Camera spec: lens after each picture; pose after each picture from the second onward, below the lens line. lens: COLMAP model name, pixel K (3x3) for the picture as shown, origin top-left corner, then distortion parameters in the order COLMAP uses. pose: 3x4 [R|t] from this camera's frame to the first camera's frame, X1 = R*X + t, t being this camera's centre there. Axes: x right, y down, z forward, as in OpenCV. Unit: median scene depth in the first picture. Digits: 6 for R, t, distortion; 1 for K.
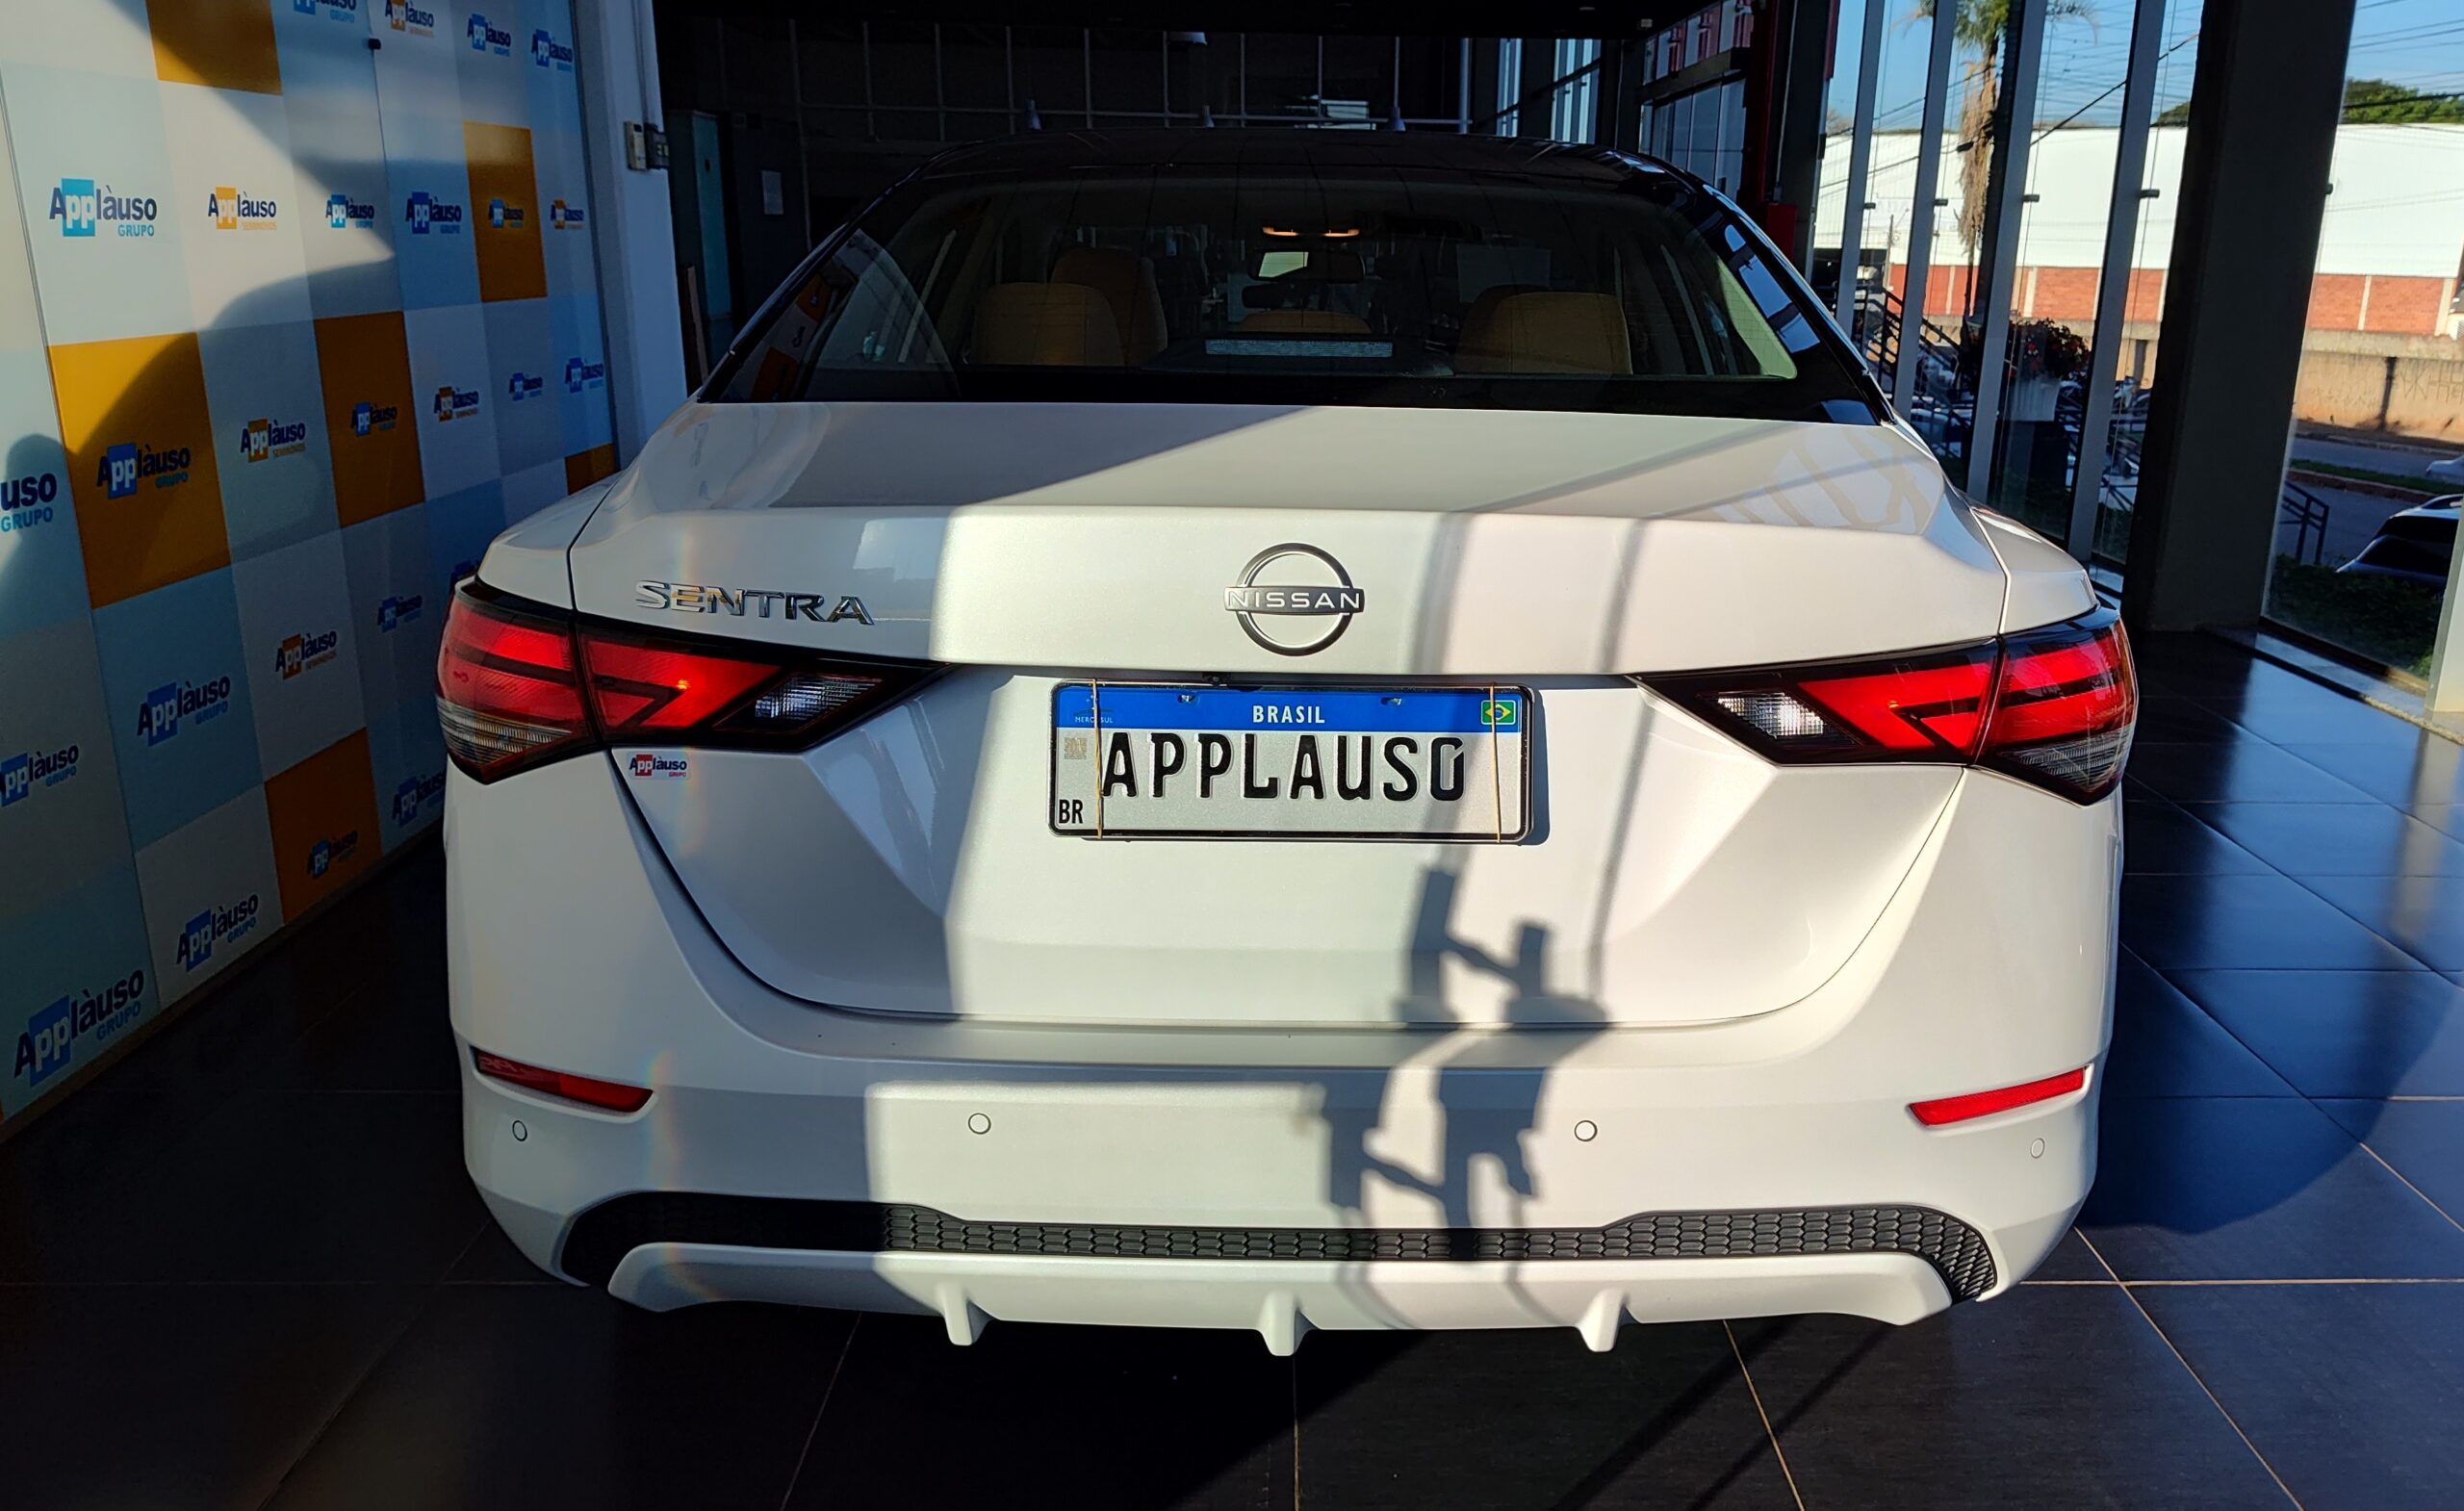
lens RADIAL K [[1787.4, 0, 1335.4], [0, 1787.4, 759.7], [0, 0, 1]] dist [-0.038800, -0.000318]
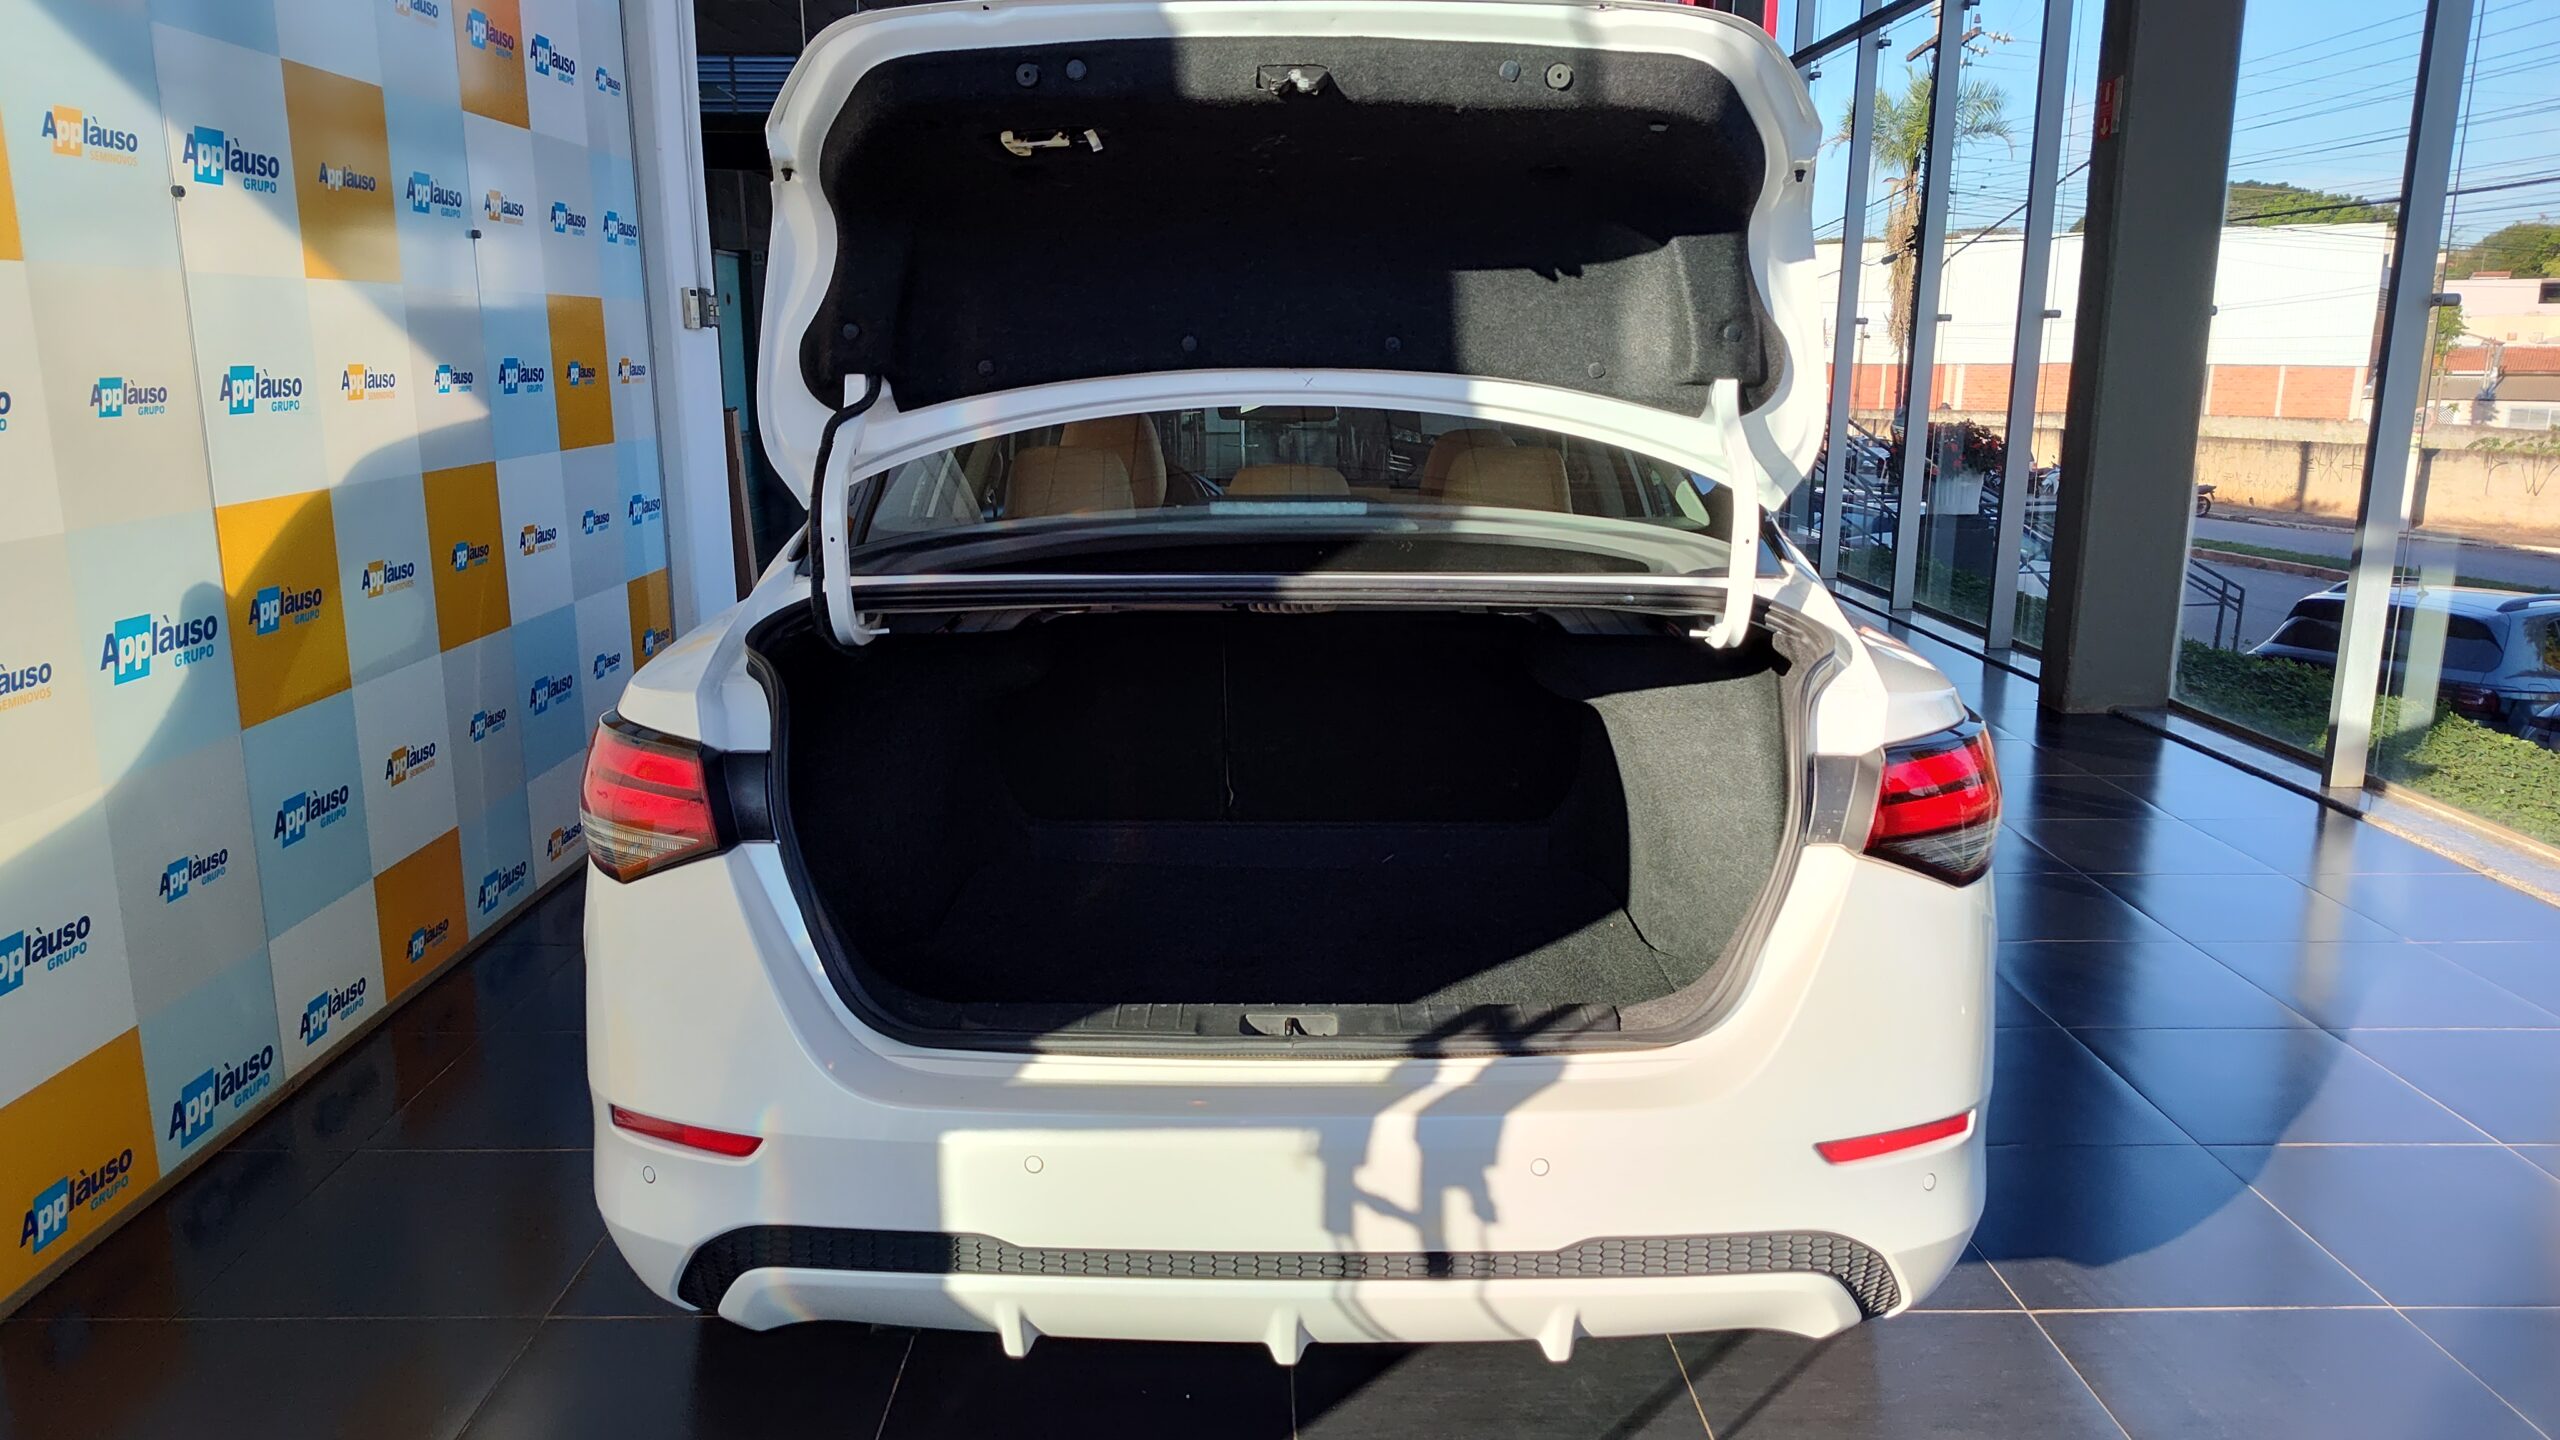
lens RADIAL K [[1693.4, 0, 1269.4], [0, 1693.4, 729.3], [0, 0, 1]] dist [0.041662, -0.097997]
pose [[0.999692, -0.012451, -0.021465, -0.008458], [0.011102, 0.998025, -0.061828, -0.010382], [0.022193, 0.061571, 0.997856, -0.105445]]
